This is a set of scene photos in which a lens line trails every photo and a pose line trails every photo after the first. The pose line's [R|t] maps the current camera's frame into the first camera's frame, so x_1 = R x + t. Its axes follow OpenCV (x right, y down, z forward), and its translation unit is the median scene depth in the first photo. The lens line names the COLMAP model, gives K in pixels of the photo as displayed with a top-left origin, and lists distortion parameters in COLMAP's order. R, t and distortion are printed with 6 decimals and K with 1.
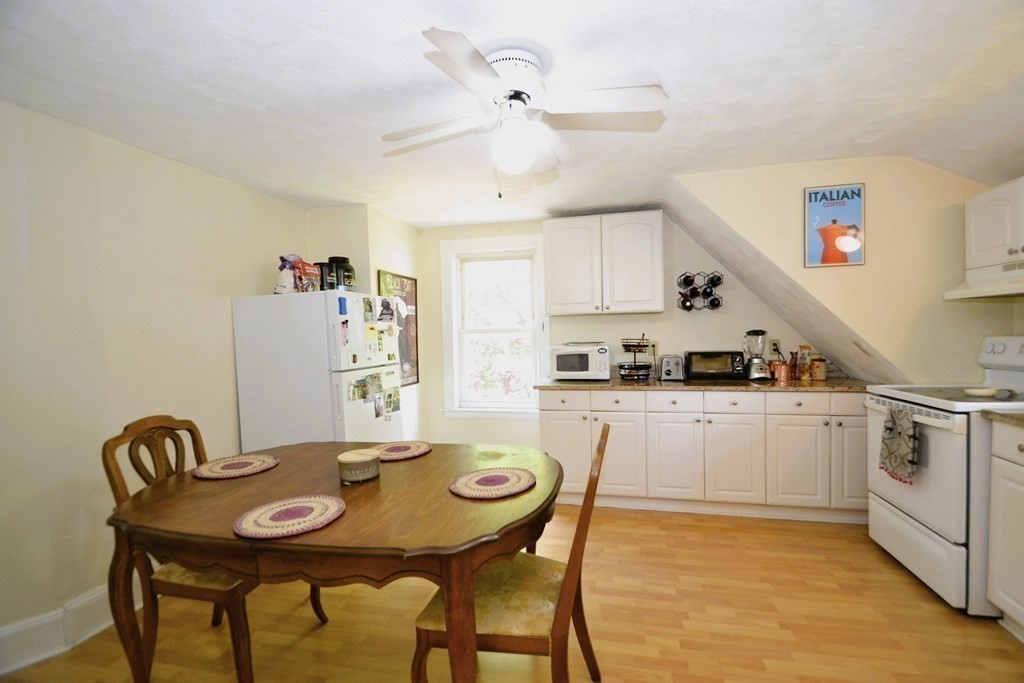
lens RADIAL K [[466.5, 0, 512.7], [0, 466.5, 349.9], [0, 0, 1]] dist [-0.003056, -0.000623]
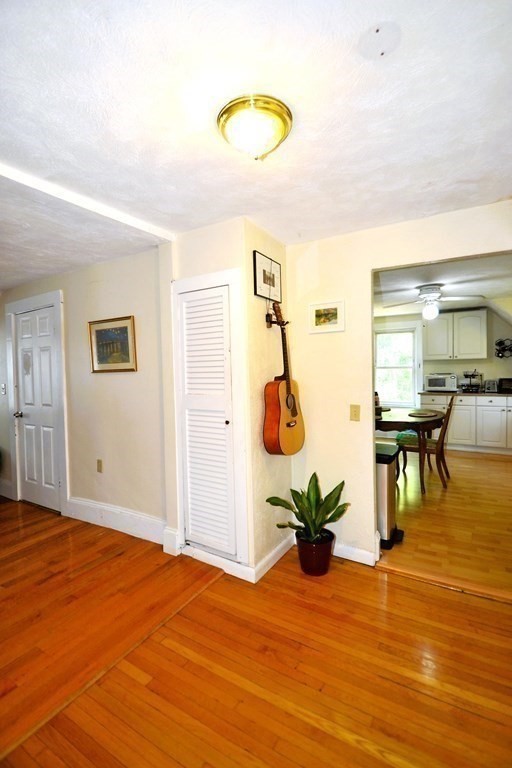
lens RADIAL K [[355.8, 0, 232.7], [0, 355.8, 381.7], [0, 0, 1]] dist [-0.031682, -0.000211]
pose [[0.945580, 0.016079, -0.324993, -0.236950], [-0.016280, 0.999865, 0.002102, 0.035394], [0.324983, 0.003303, 0.945714, -0.838200]]
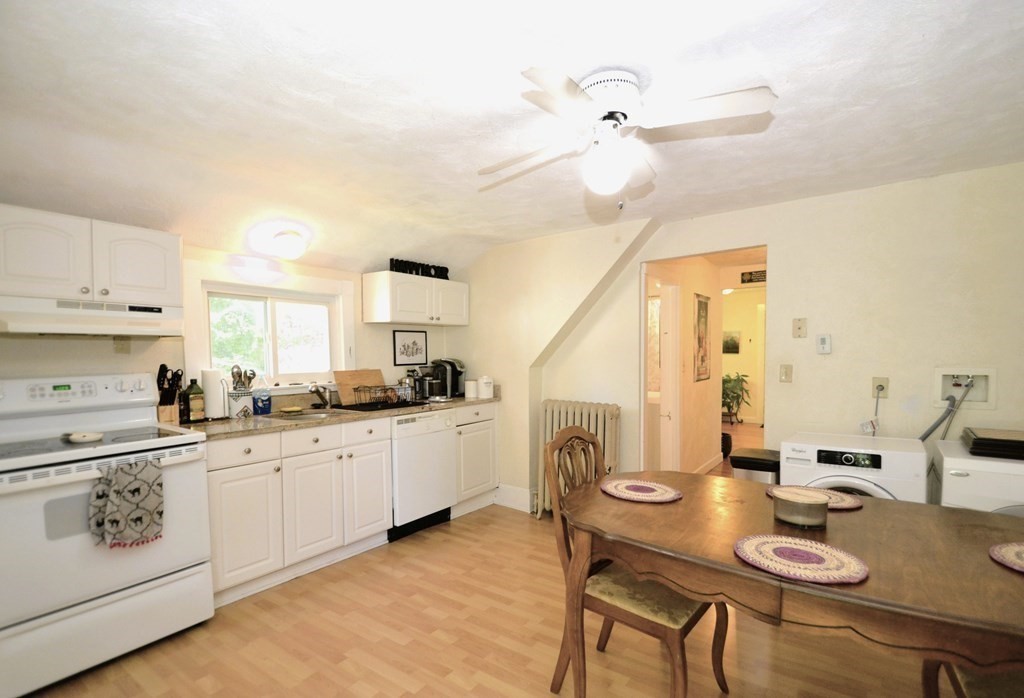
lens RADIAL K [[475.4, 0, 515.1], [0, 475.4, 375.3], [0, 0, 1]] dist [0.000129, -0.000050]
pose [[-0.927448, 0.018137, 0.373513, -0.087309], [0.046120, 0.996745, 0.066118, -0.034898], [-0.371098, 0.078547, -0.925266, 0.981366]]
